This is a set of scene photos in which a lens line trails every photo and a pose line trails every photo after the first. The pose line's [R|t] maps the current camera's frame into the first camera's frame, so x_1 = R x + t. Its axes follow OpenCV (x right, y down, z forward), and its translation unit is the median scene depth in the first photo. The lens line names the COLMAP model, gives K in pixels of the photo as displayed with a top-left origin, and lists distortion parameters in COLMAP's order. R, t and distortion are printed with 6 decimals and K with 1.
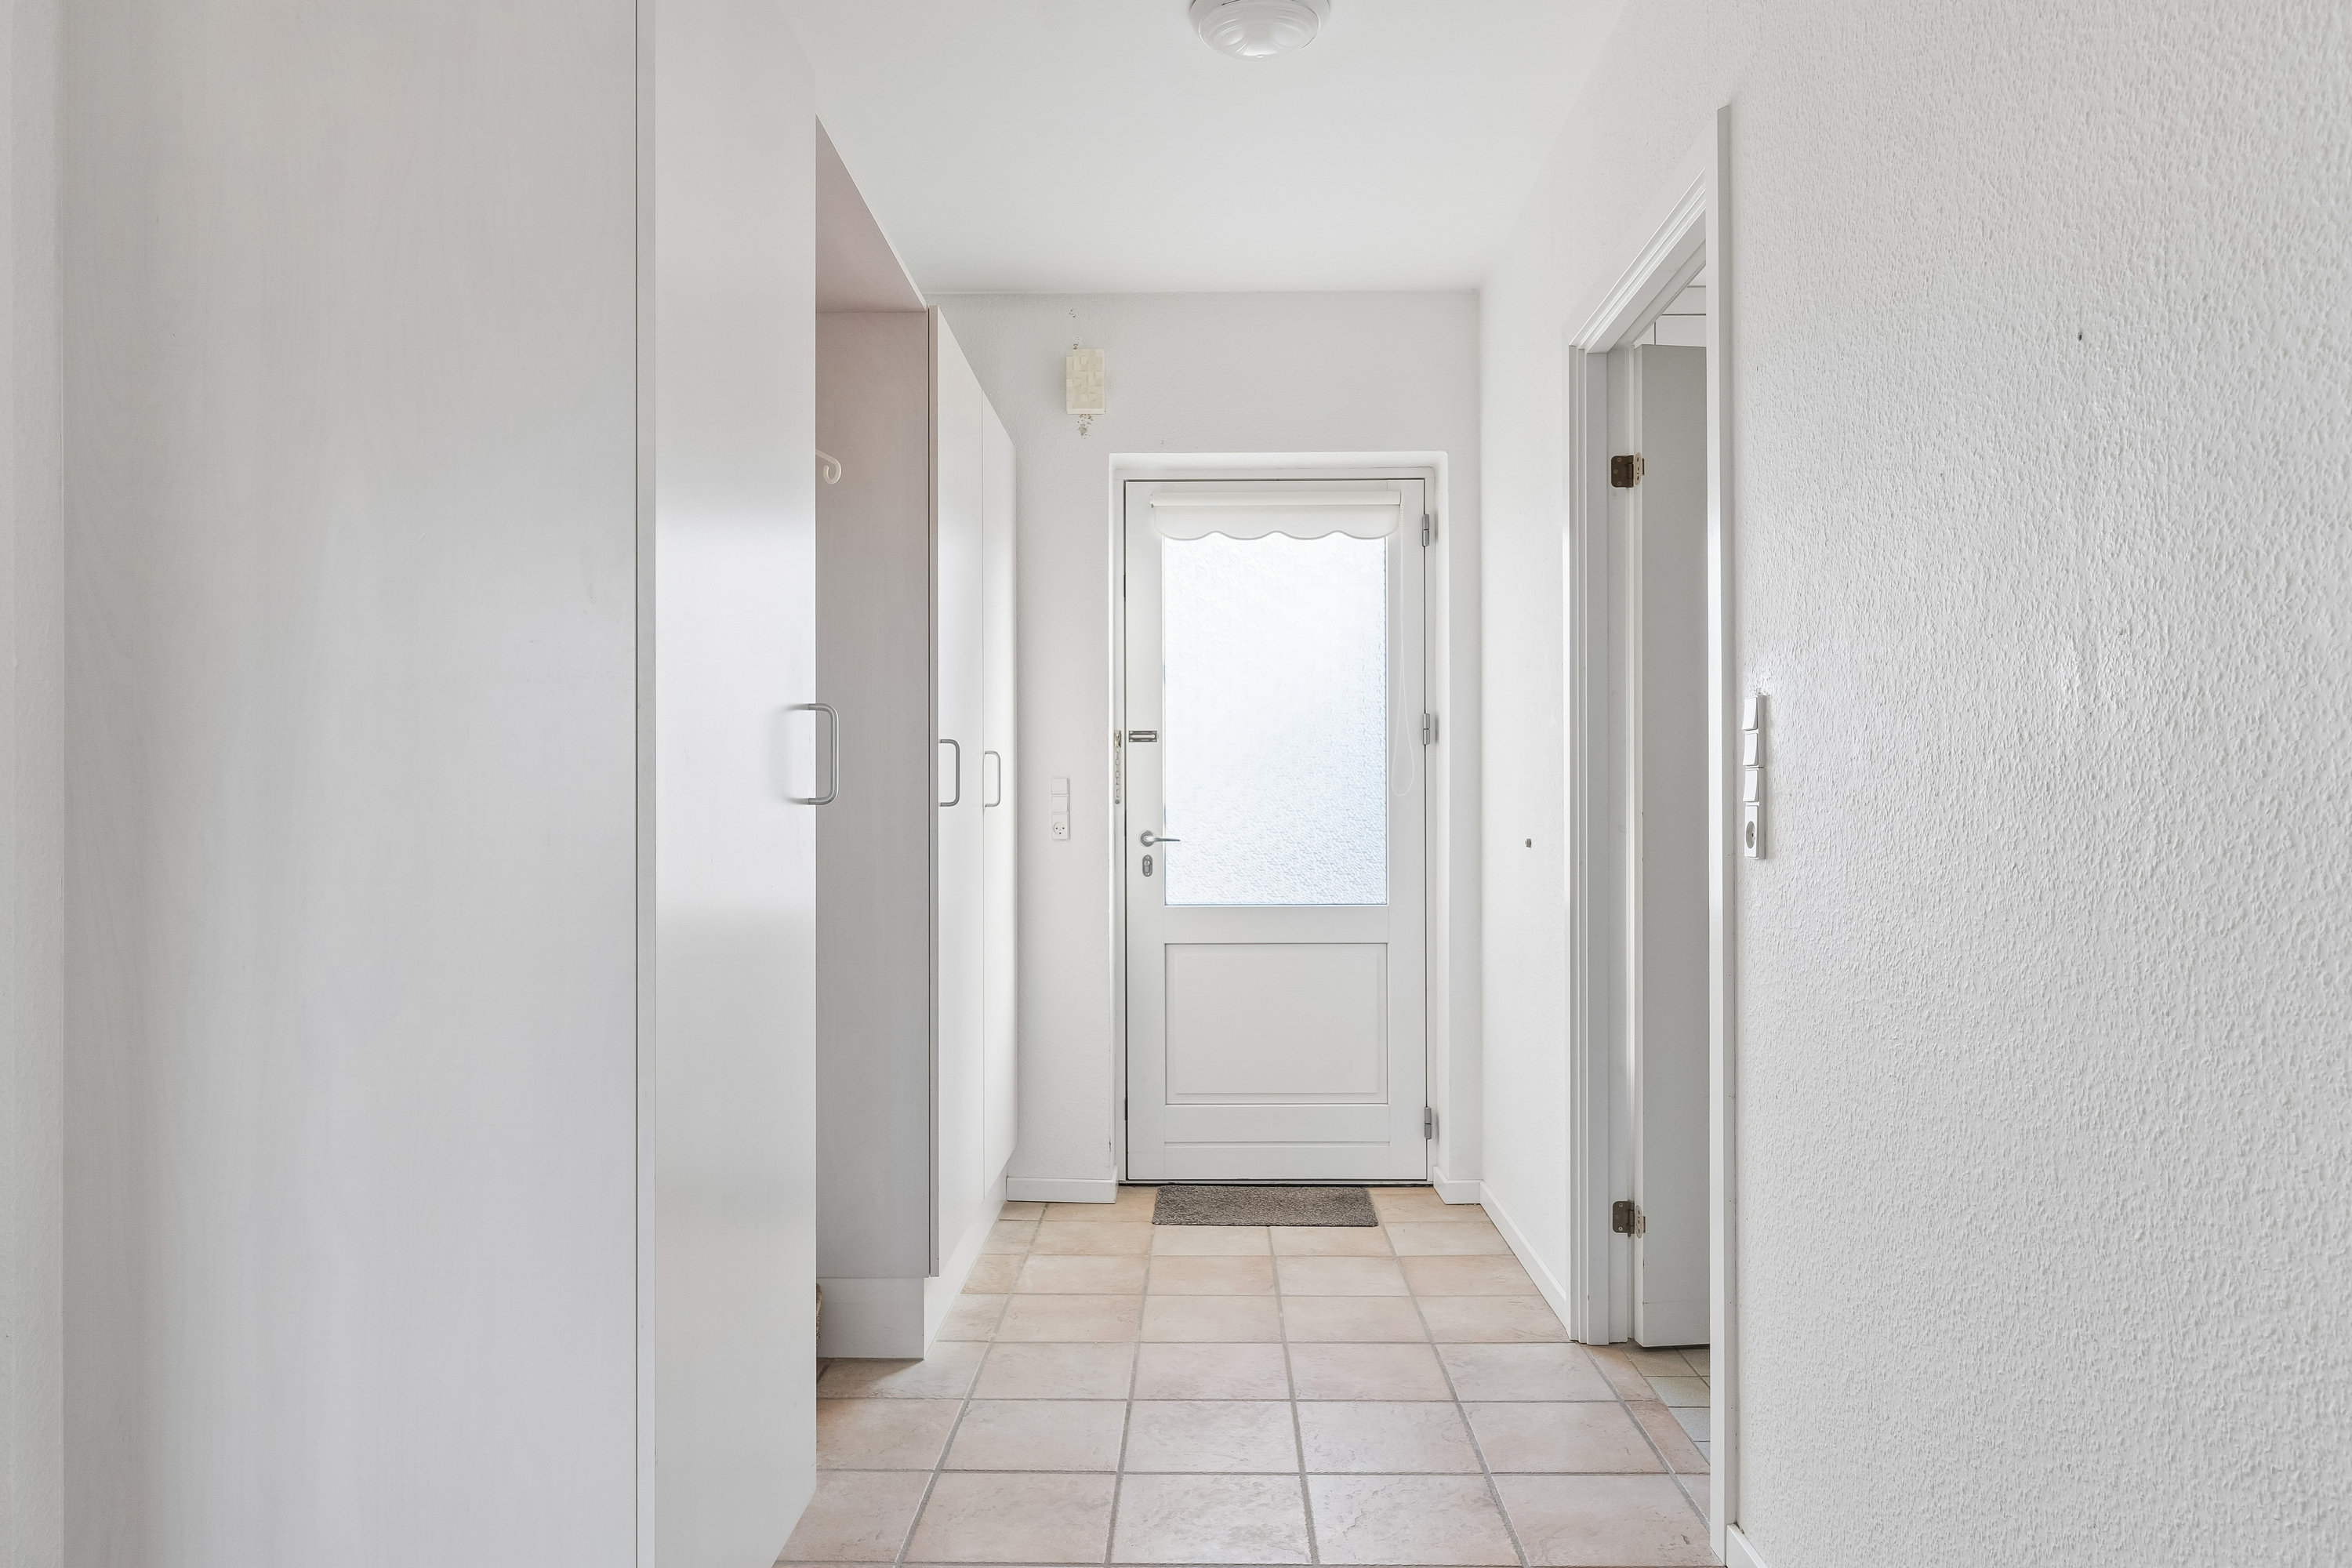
lens RADIAL K [[1609.8, 0, 1180.3], [0, 1609.8, 790.0], [0, 0, 1]] dist [-0.001515, -0.002306]
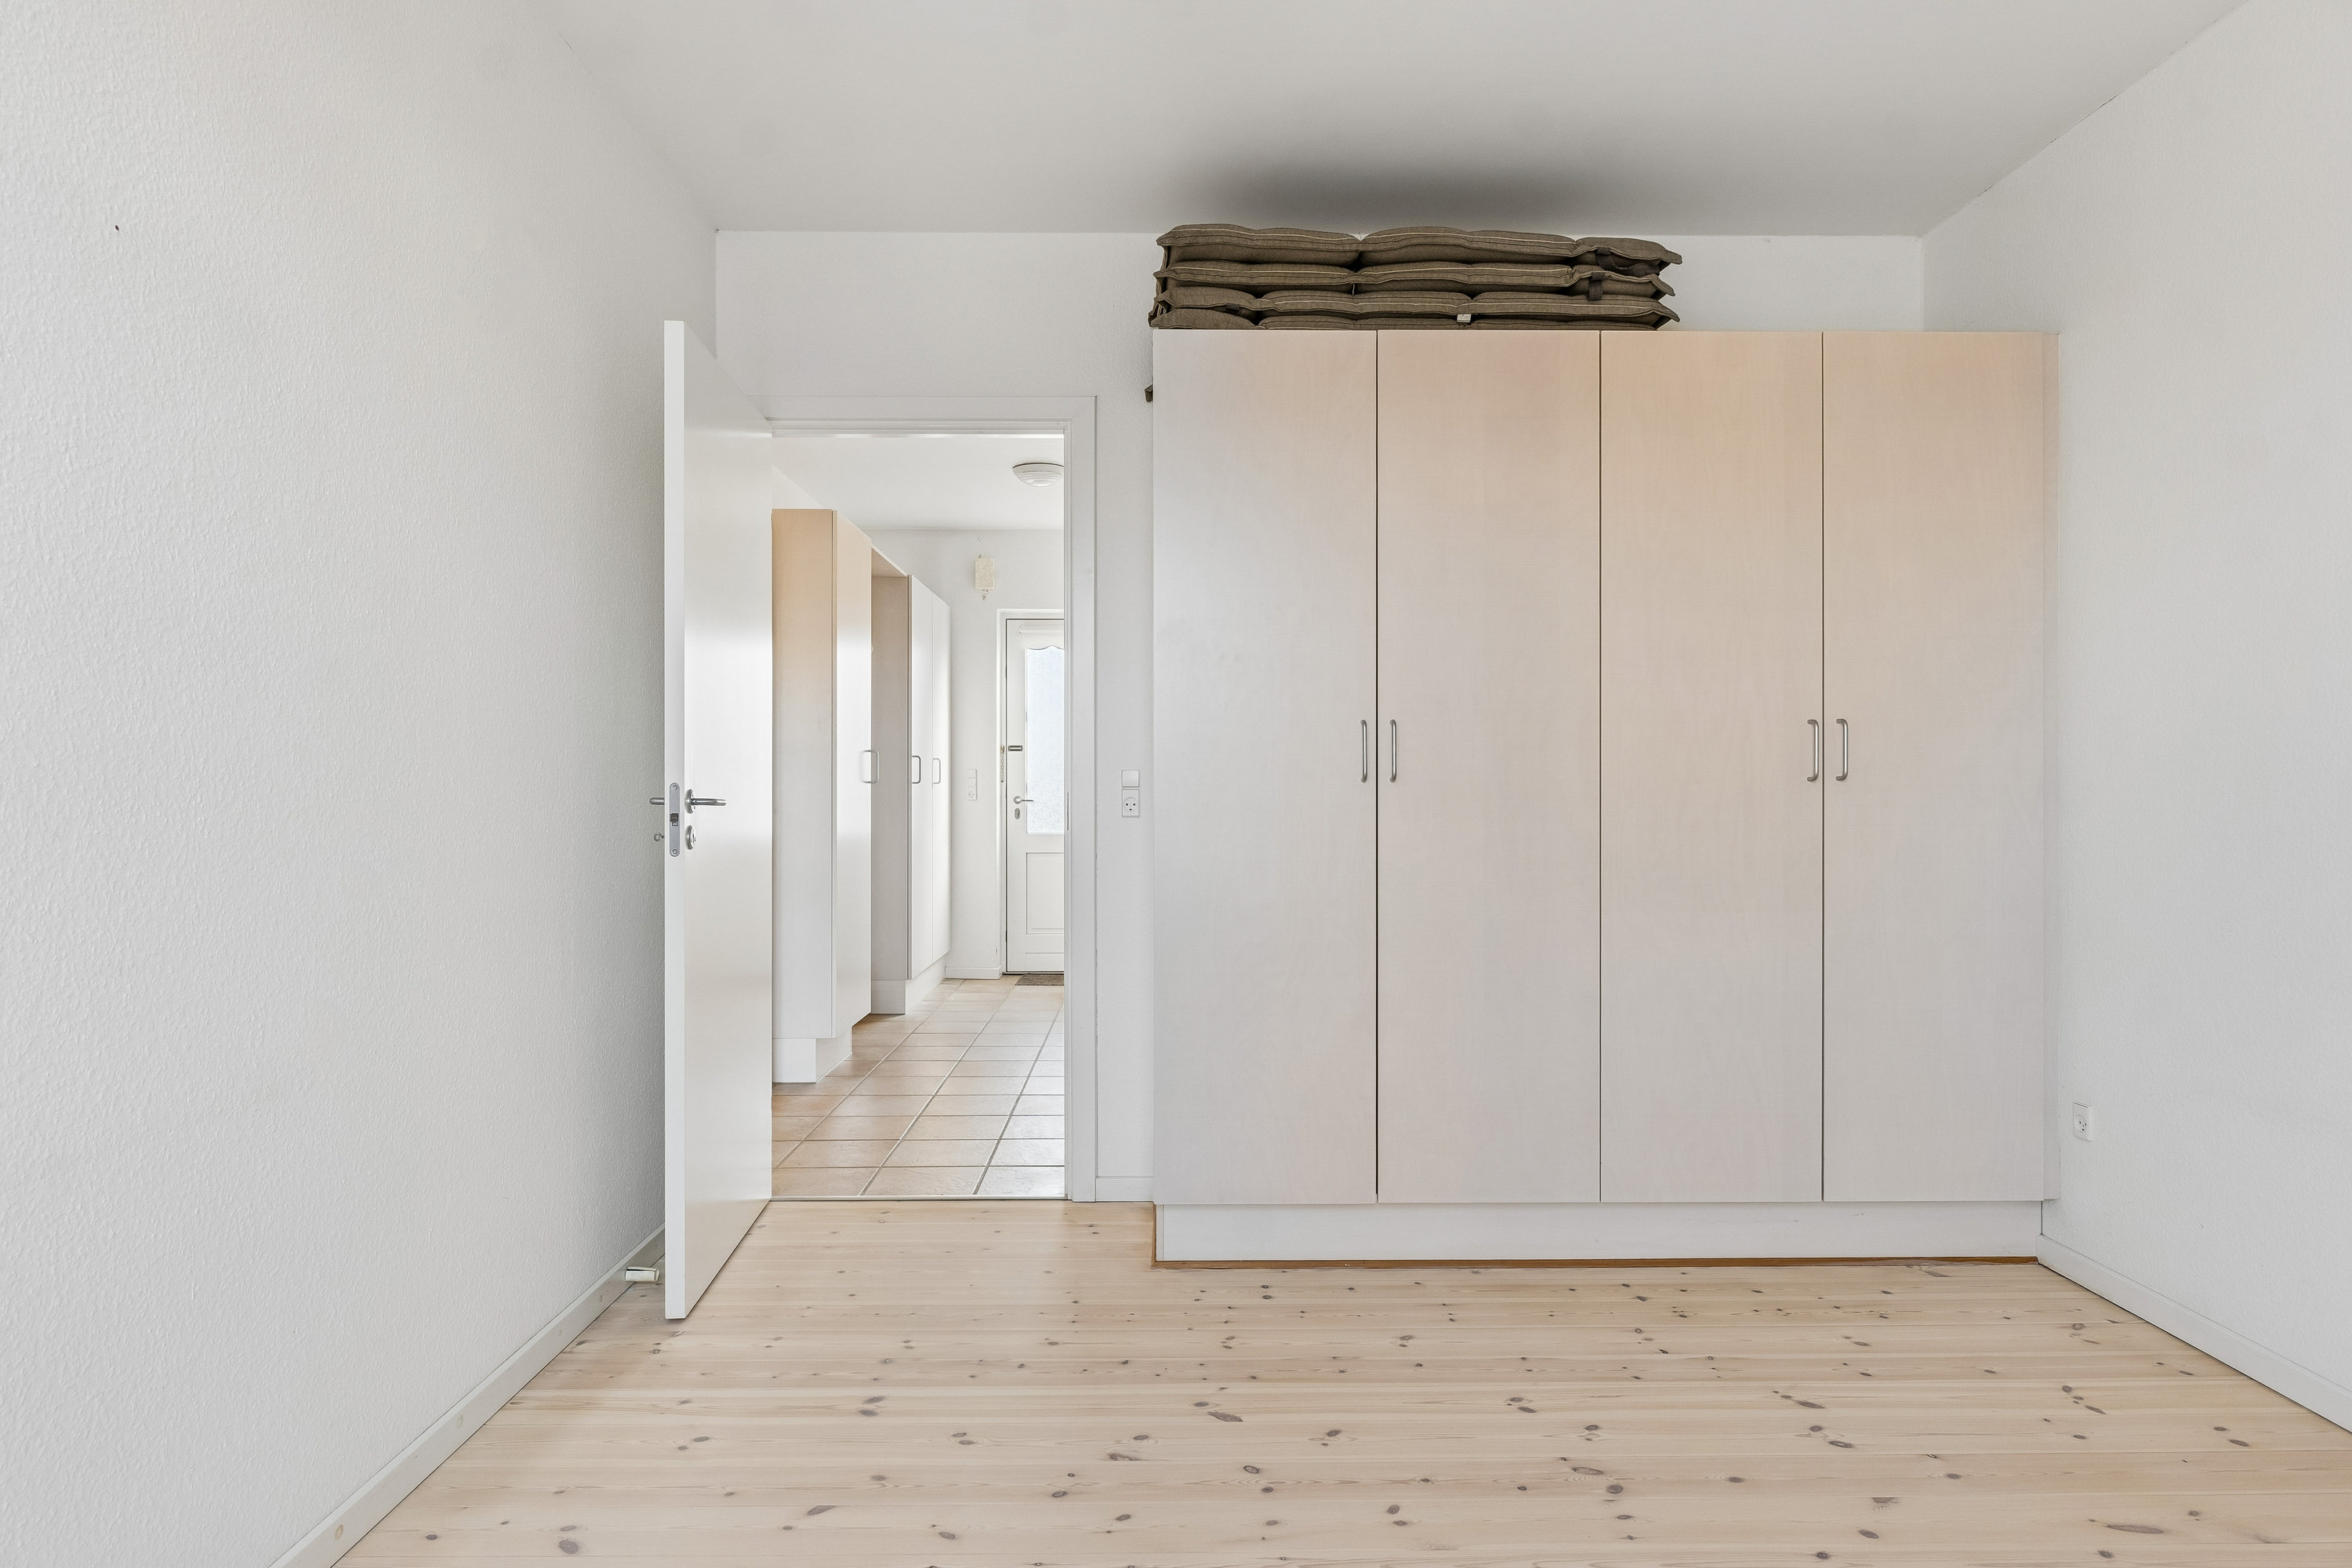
lens RADIAL K [[1441.8, 0, 1174.2], [0, 1441.8, 784.4], [0, 0, 1]] dist [0.000040, -0.000303]
pose [[0.999440, 0.002665, 0.033368, 0.116840], [-0.003052, 0.999929, 0.011533, -0.010374], [-0.033335, -0.011629, 0.999377, -0.805225]]
